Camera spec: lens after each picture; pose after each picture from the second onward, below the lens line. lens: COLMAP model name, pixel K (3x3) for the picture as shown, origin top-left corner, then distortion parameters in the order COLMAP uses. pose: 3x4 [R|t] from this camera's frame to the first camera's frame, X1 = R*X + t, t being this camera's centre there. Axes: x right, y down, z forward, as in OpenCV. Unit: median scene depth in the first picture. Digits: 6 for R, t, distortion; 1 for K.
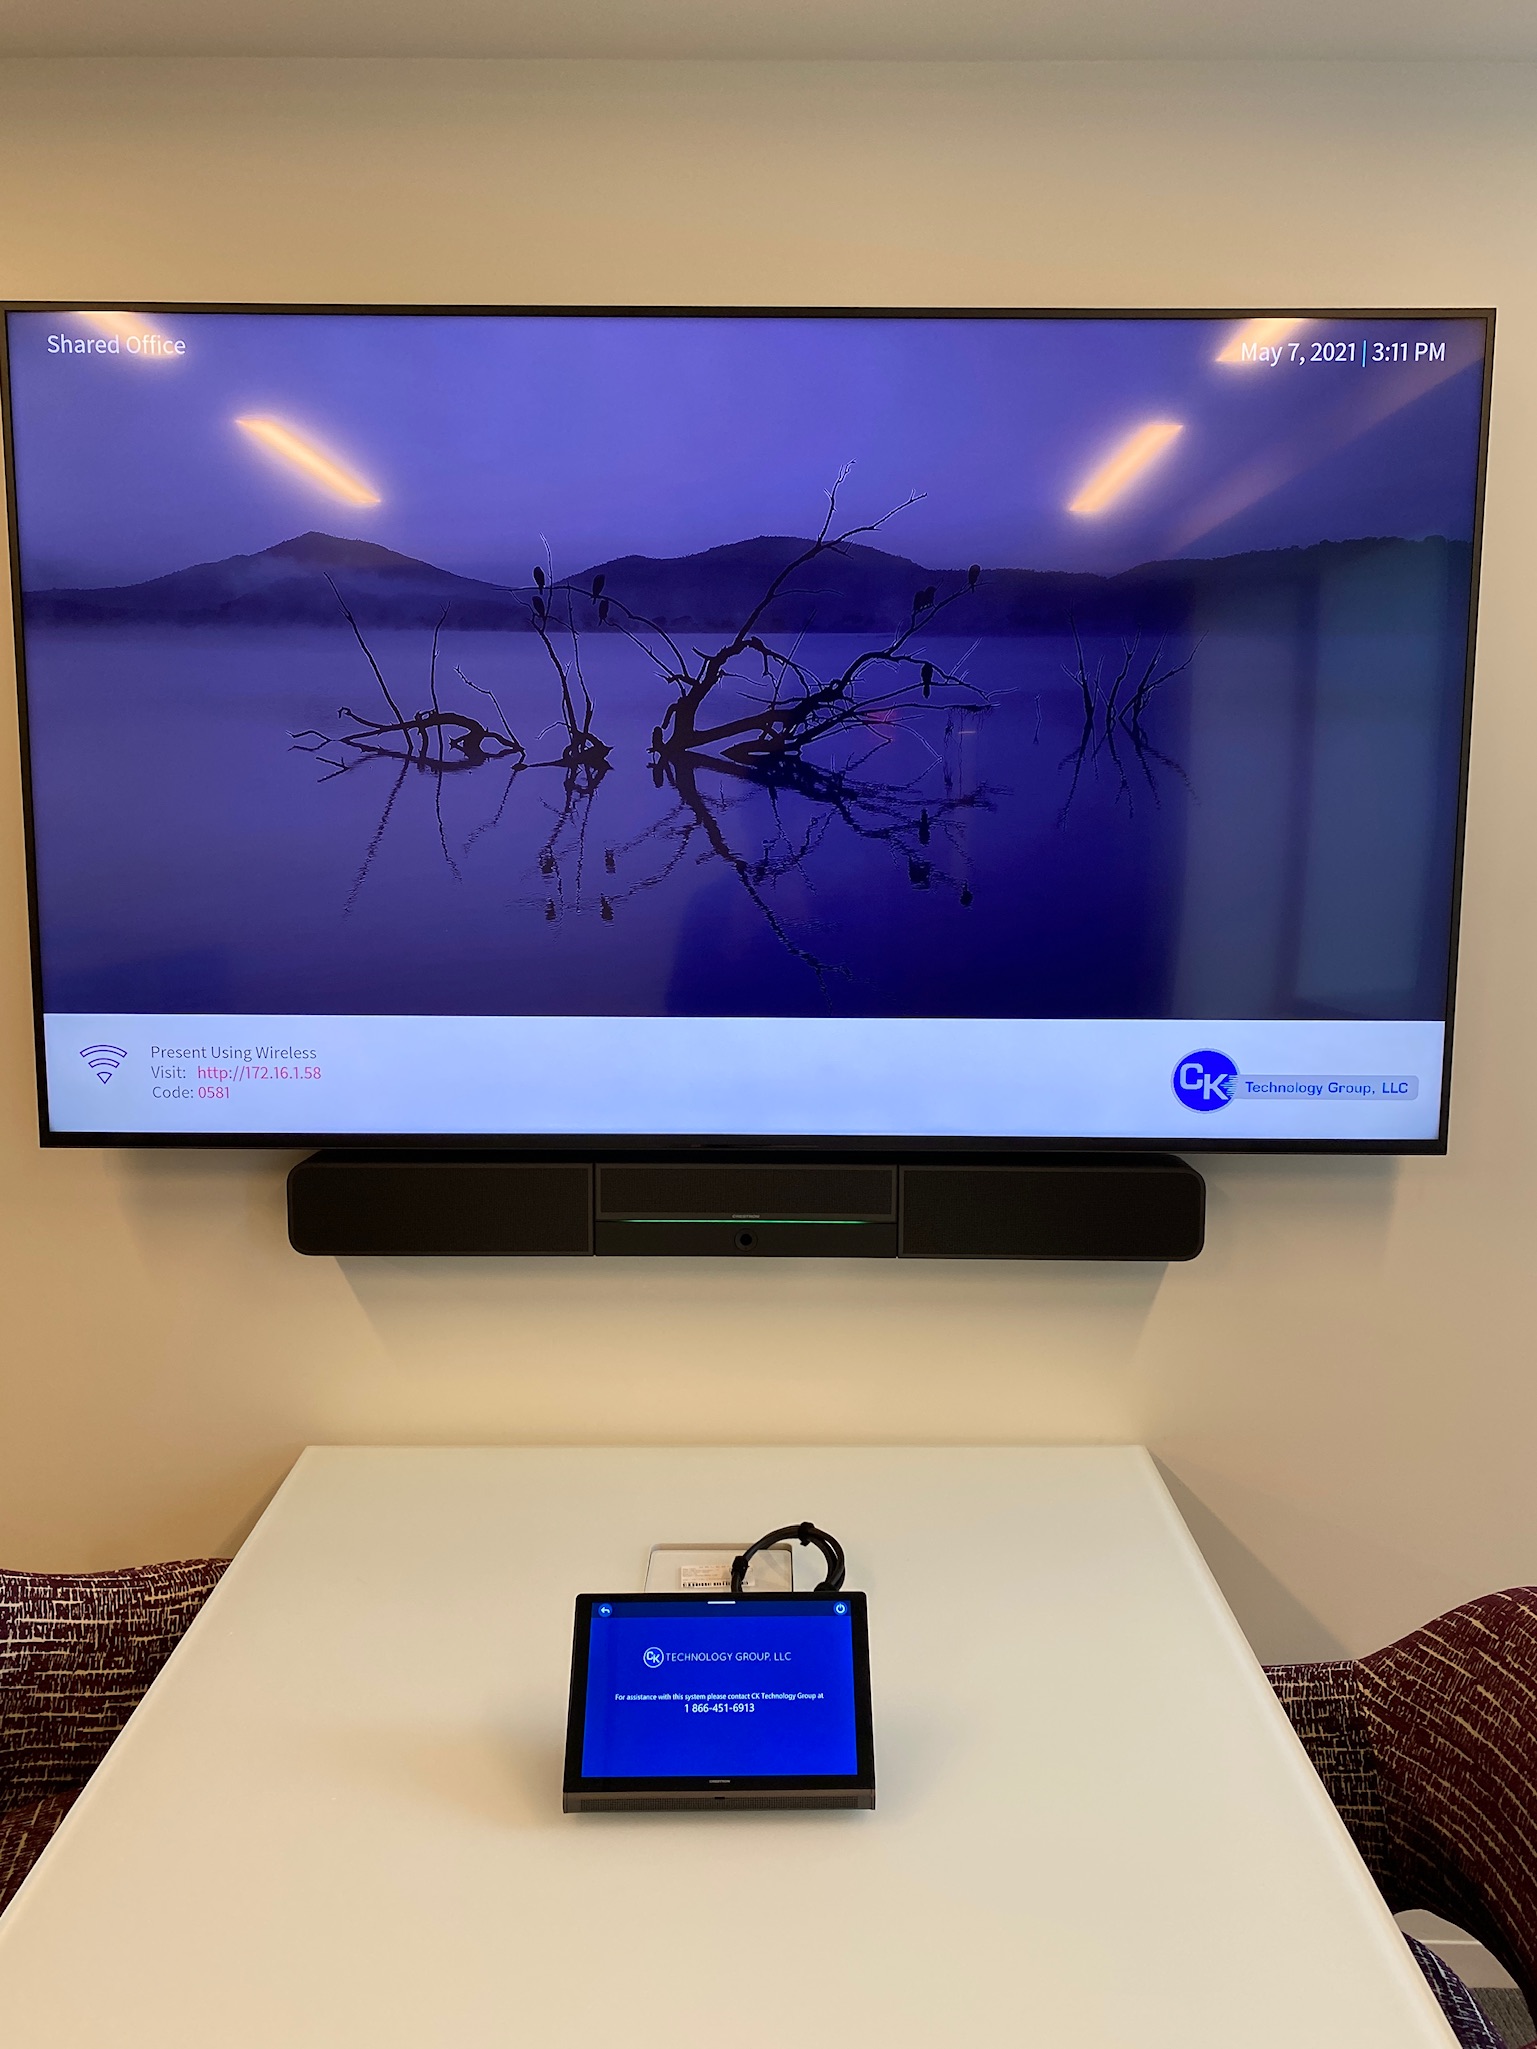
lens RADIAL K [[1535.7, 0, 775.3], [0, 1535.7, 1029.1], [0, 0, 1]] dist [0.062995, -0.049240]
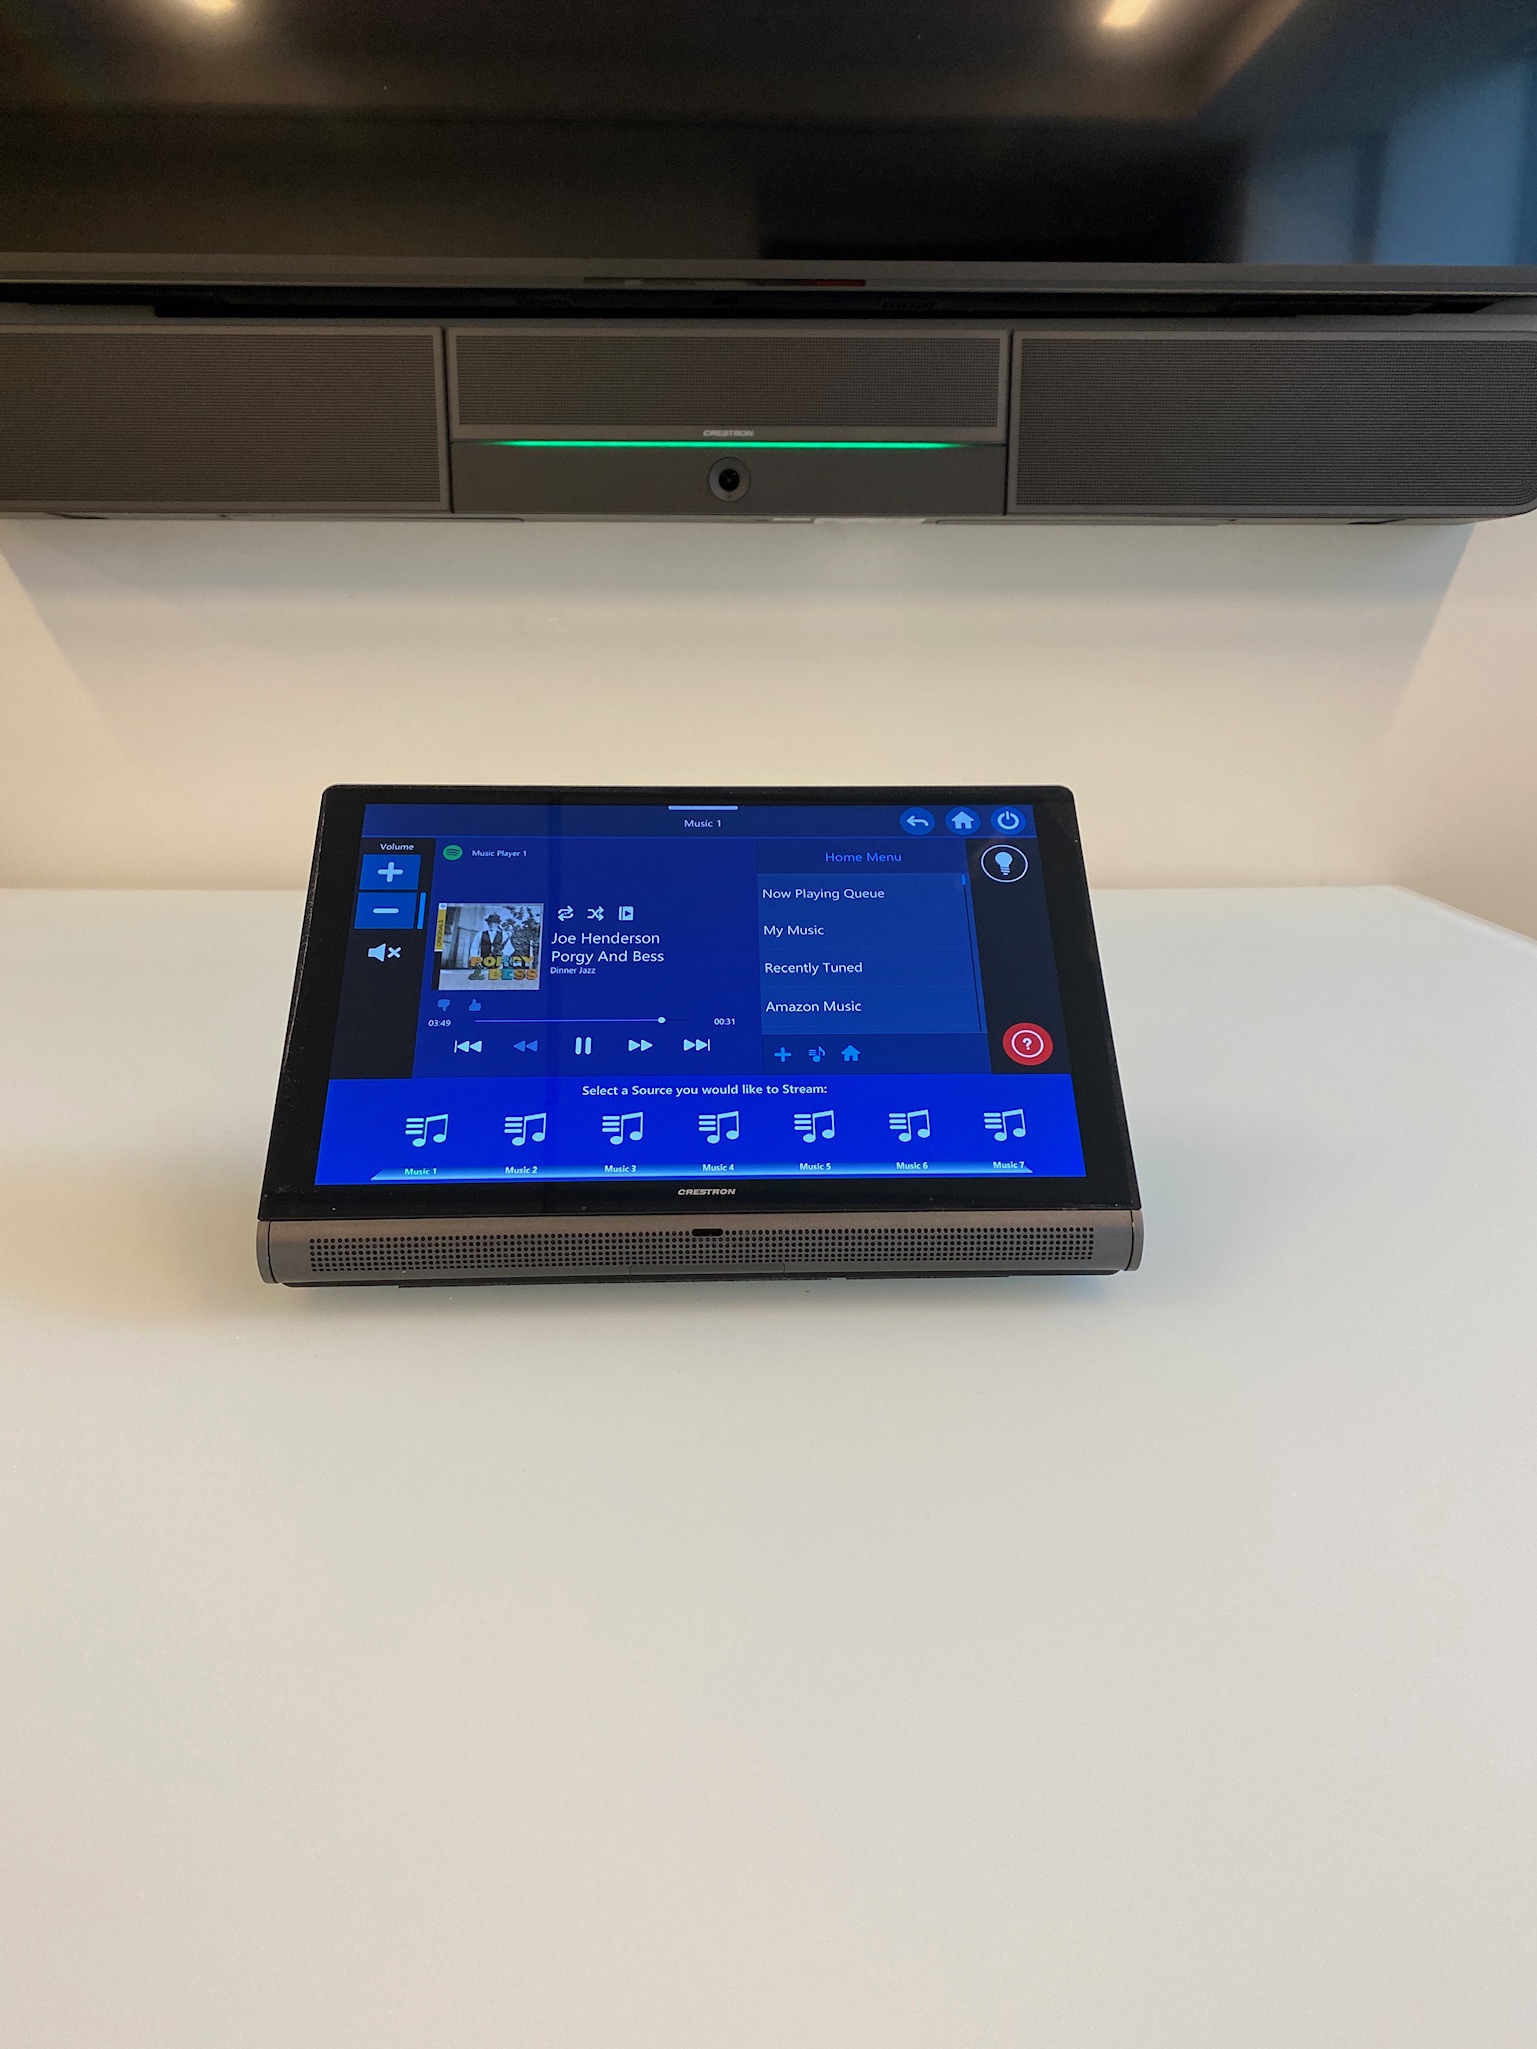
lens RADIAL K [[1535.7, 0, 784.6], [0, 1535.7, 1040.8], [0, 0, 1]] dist [0.062995, -0.049240]
pose [[0.999497, -0.010056, 0.030072, -0.018925], [0.006285, 0.992391, 0.122965, 0.281140], [-0.031079, -0.122714, 0.991955, 0.450490]]
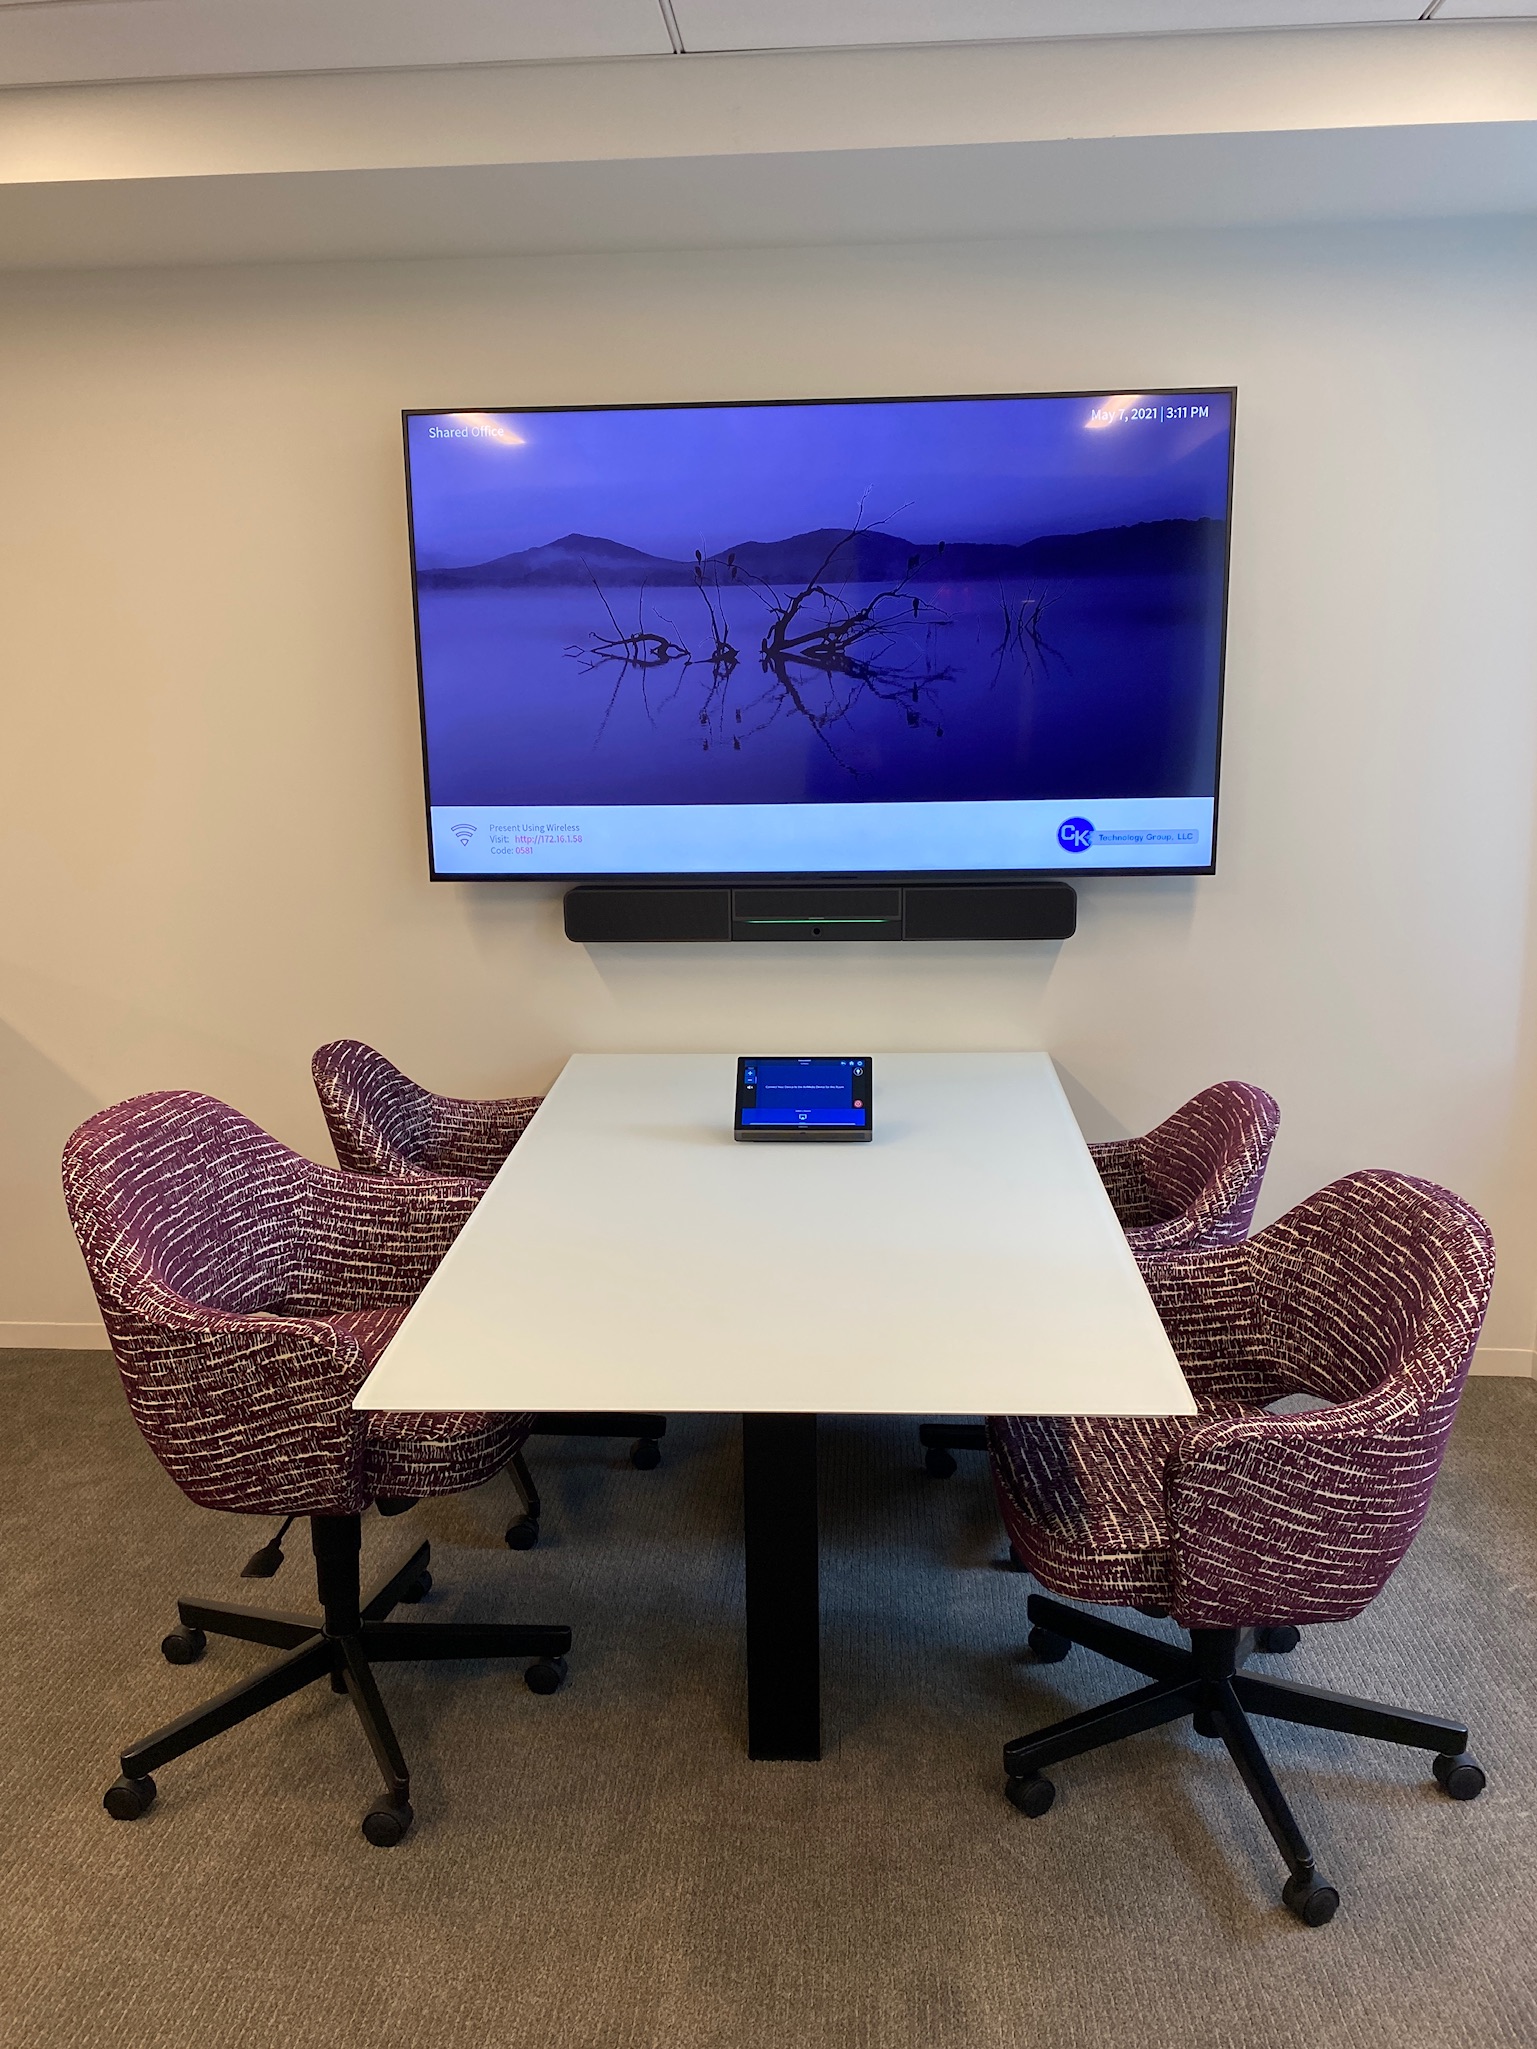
lens RADIAL K [[1535.7, 0, 762.0], [0, 1535.7, 1036.8], [0, 0, 1]] dist [0.062995, -0.049240]
pose [[0.997813, -0.007417, -0.065680, 0.034845], [0.012424, 0.997019, 0.076149, 0.129081], [0.064919, -0.076798, 0.994931, -0.820614]]
